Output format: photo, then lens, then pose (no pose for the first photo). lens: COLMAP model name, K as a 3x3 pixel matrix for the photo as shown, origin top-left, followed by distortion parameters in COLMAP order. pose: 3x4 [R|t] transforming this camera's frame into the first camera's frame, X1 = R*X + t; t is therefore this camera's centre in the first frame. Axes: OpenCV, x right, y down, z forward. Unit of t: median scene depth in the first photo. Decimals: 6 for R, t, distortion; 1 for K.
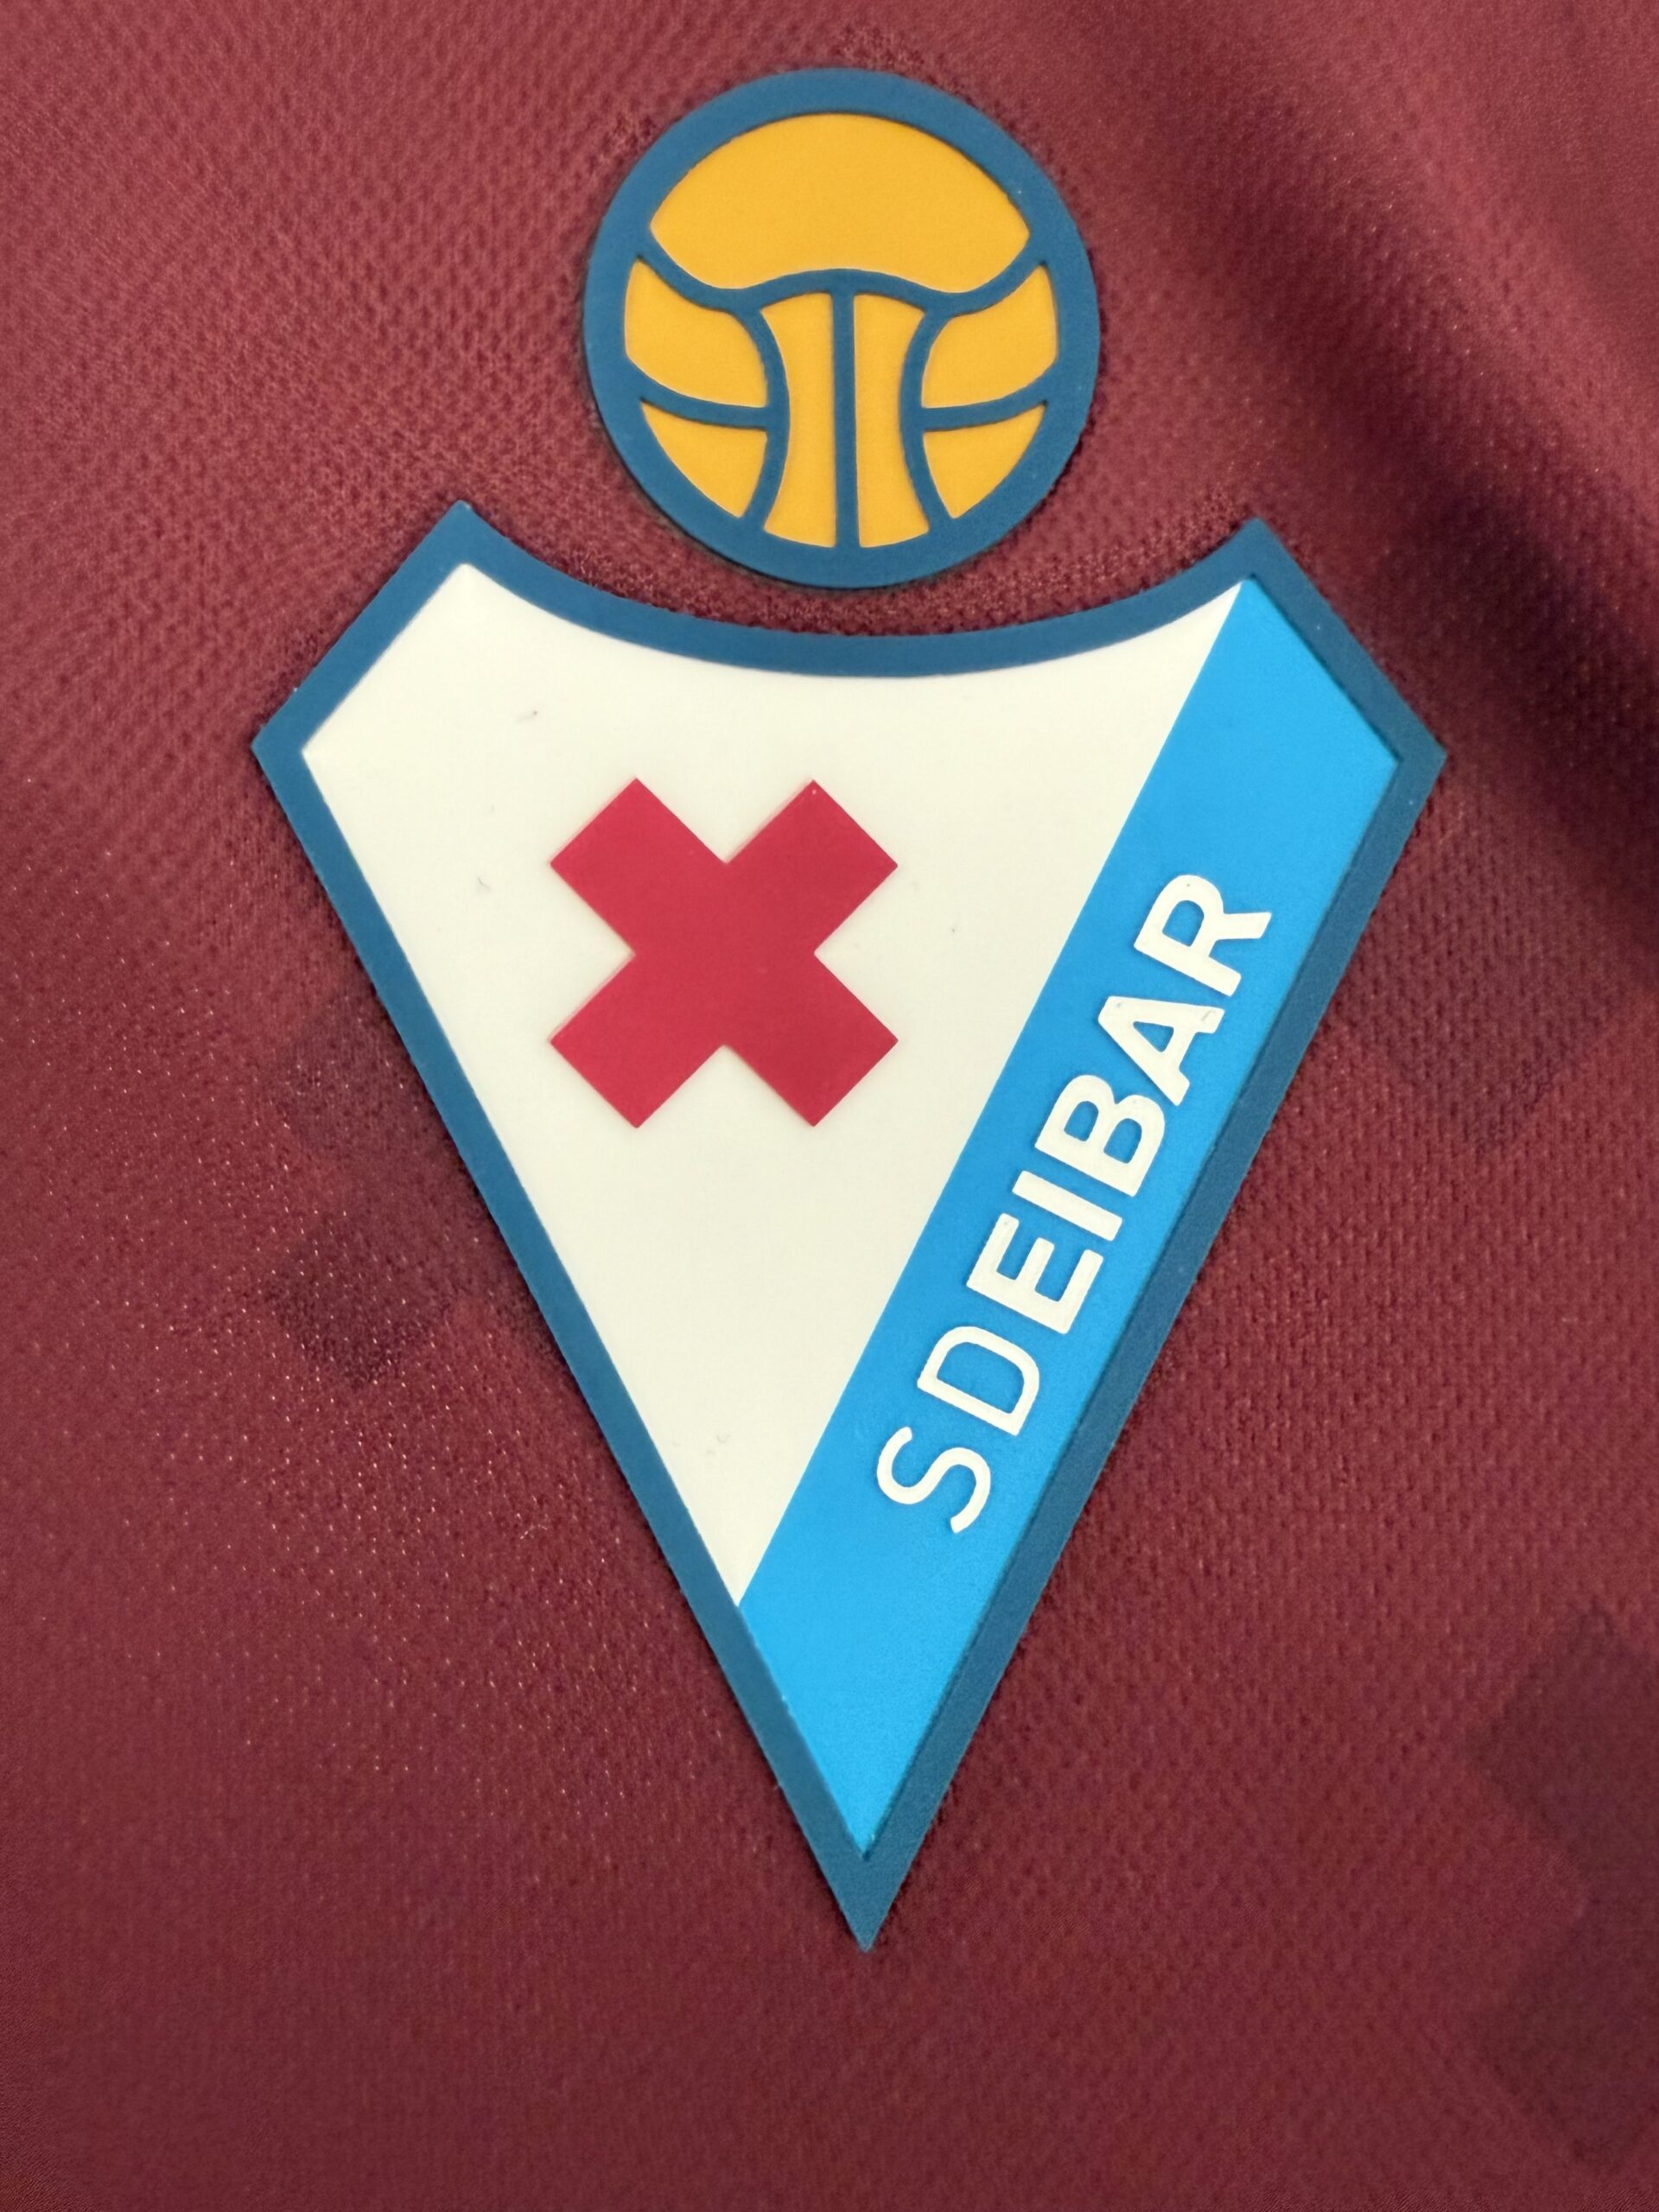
lens RADIAL K [[1540.9, 0, 846.8], [0, 1540.9, 1105.0], [0, 0, 1]] dist [0.005676, 0.000802]
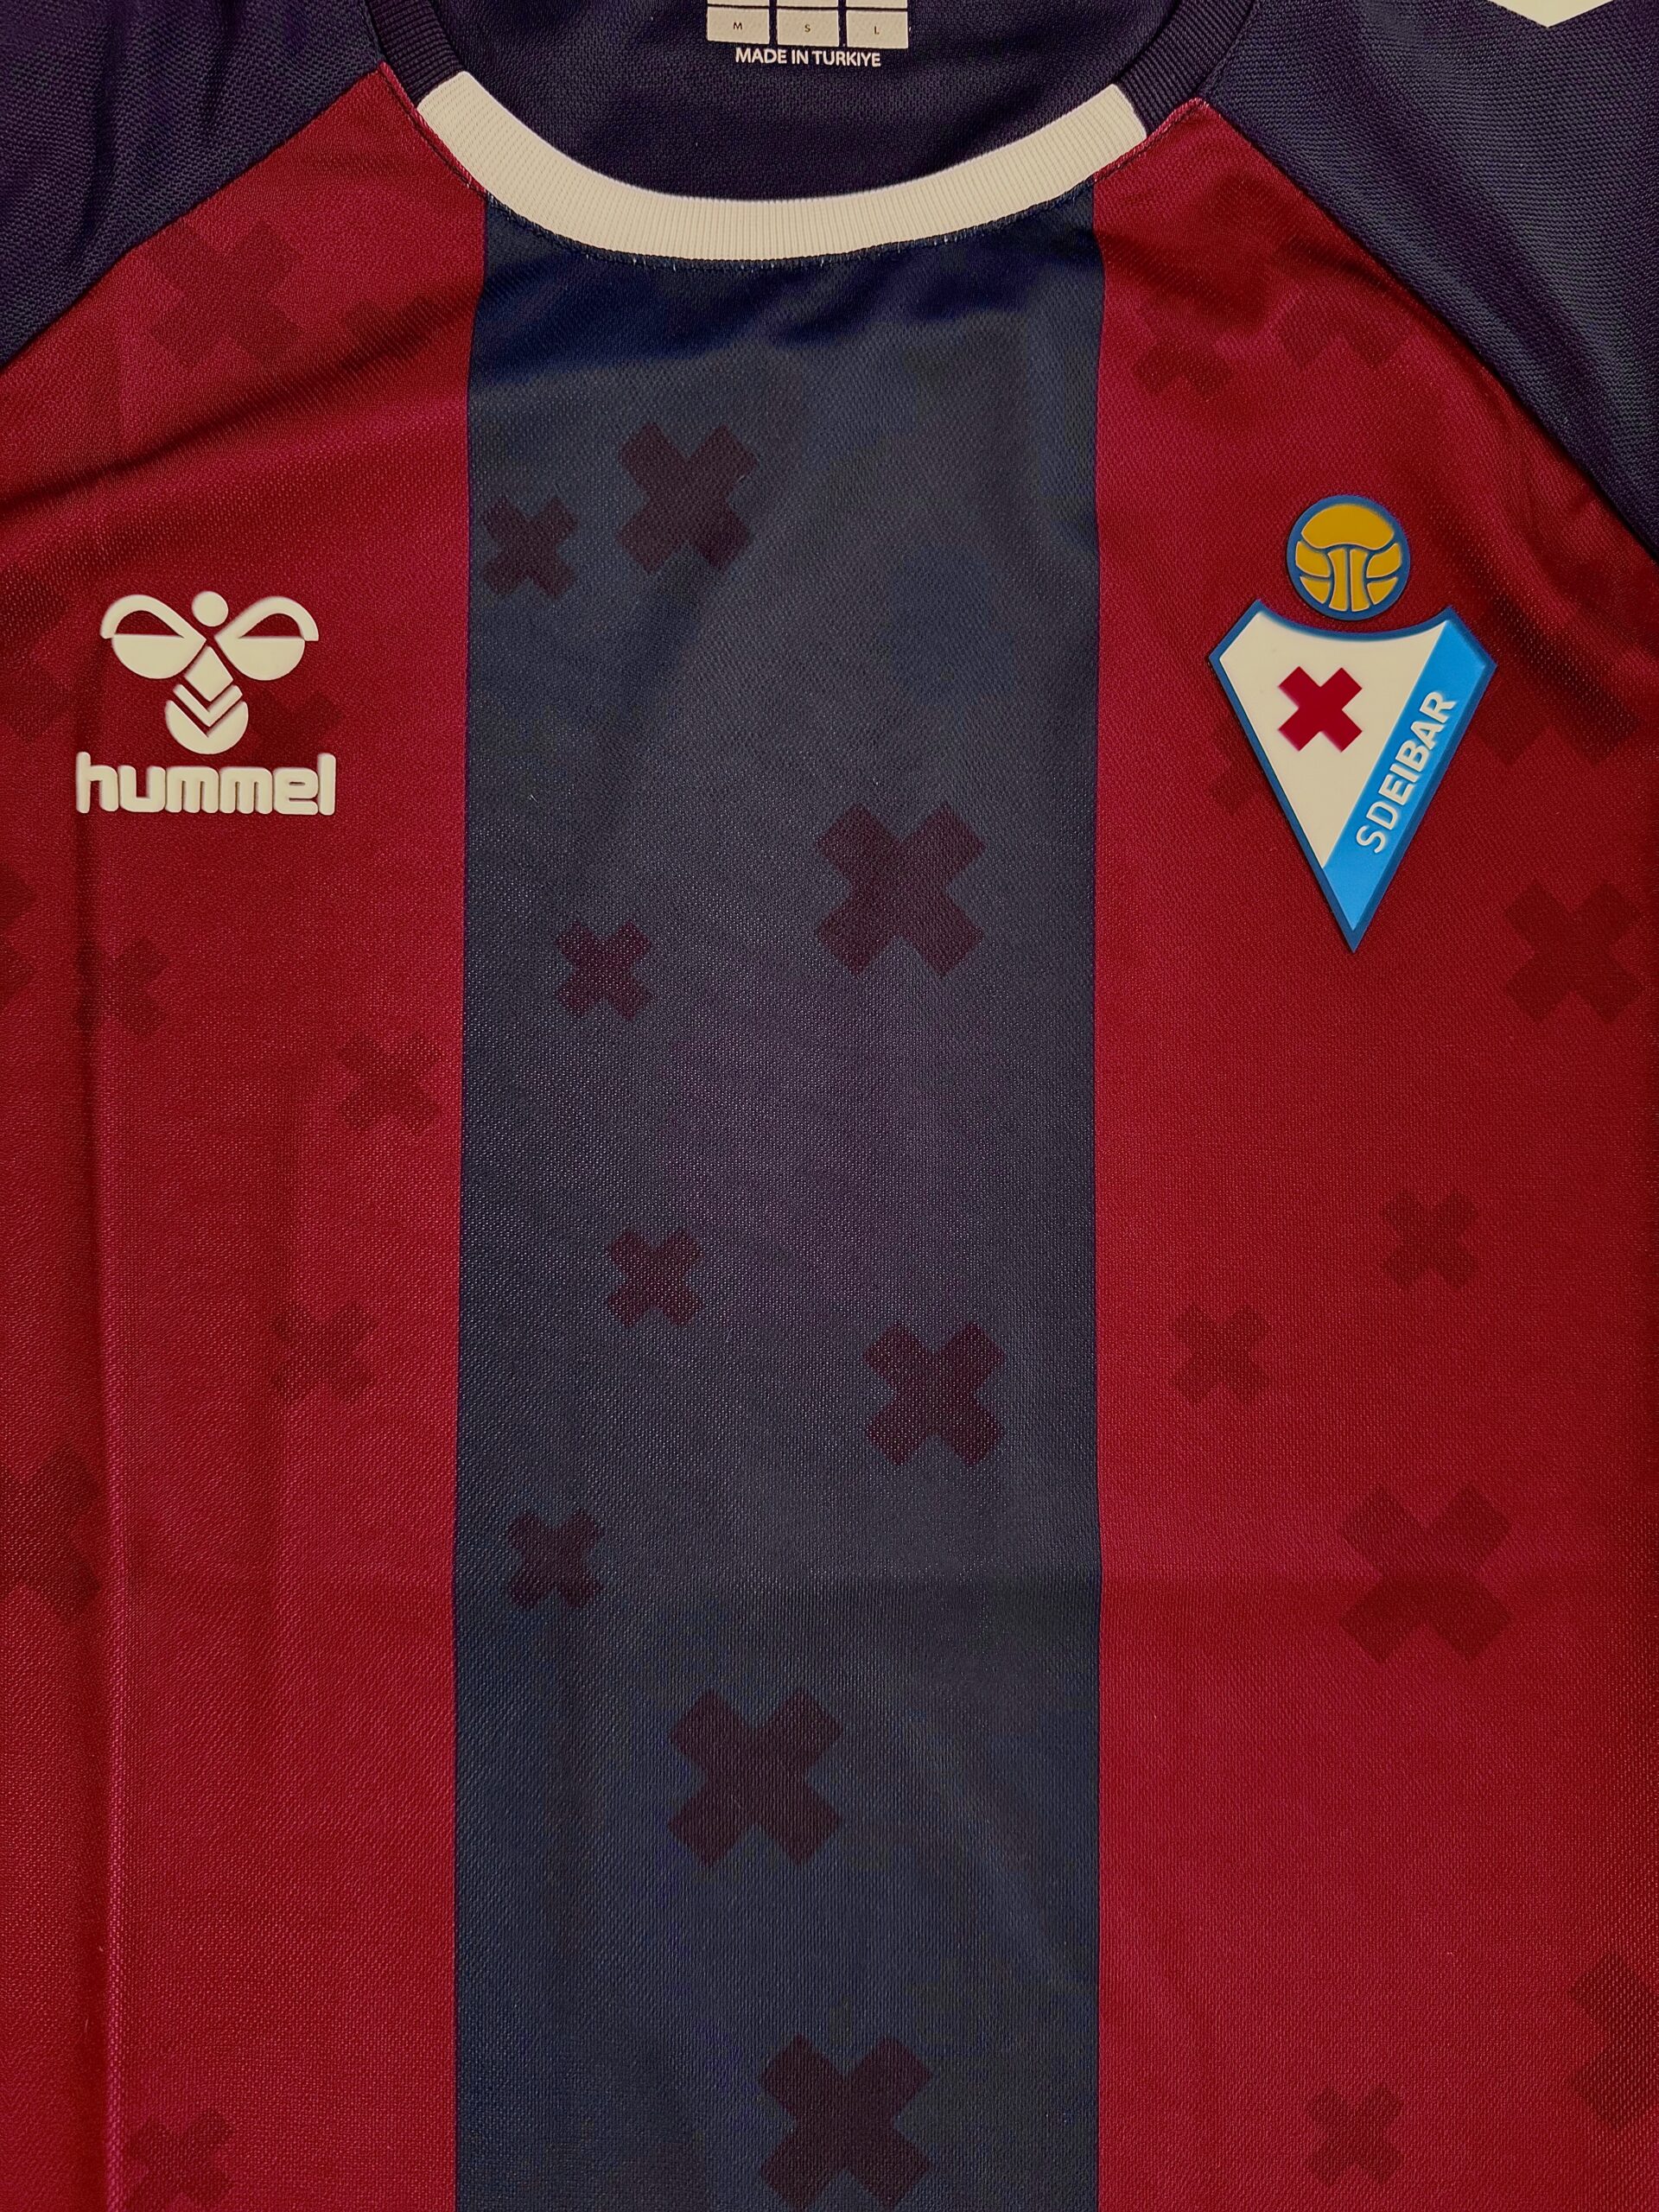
lens RADIAL K [[1540.9, 0, 814.9], [0, 1540.9, 1108.1], [0, 0, 1]] dist [0.005676, 0.000802]
pose [[0.999840, 0.014190, -0.010846, -1.336723], [-0.014651, 0.998940, -0.043642, 1.135877], [0.010215, 0.043794, 0.998988, -2.990824]]
